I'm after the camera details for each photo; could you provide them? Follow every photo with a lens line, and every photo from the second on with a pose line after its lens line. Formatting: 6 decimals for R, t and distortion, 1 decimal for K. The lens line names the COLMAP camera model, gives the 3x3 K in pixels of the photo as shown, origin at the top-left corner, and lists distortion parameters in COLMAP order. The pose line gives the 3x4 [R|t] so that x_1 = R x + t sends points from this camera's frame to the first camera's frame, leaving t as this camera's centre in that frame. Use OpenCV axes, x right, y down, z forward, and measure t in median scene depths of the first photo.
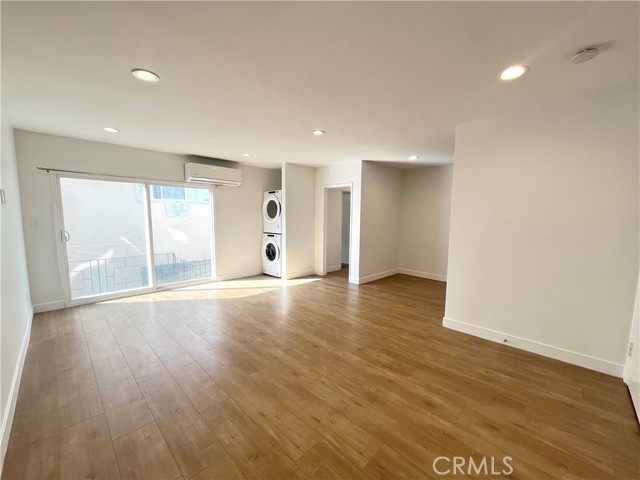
lens RADIAL K [[259.9, 0, 319.5], [0, 259.9, 241.8], [0, 0, 1]] dist [-0.002314, -0.000366]
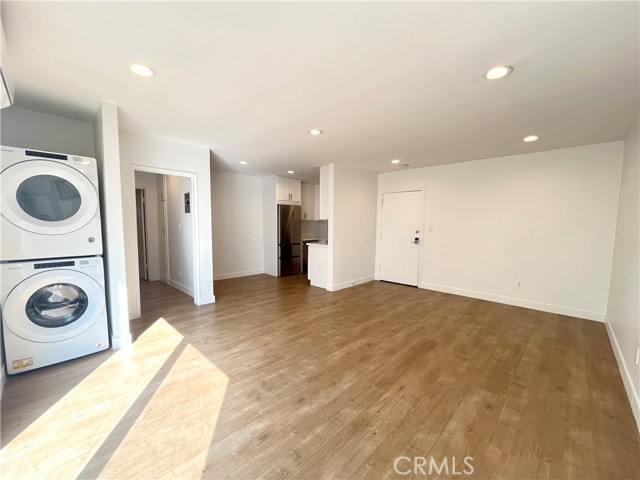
lens RADIAL K [[259.9, 0, 319.4], [0, 259.9, 242.5], [0, 0, 1]] dist [-0.002314, -0.000366]
pose [[-0.005018, -0.084739, 0.996391, -1.137475], [0.087703, 0.992526, 0.084852, -0.108823], [-0.996134, 0.087812, 0.002452, 1.161403]]
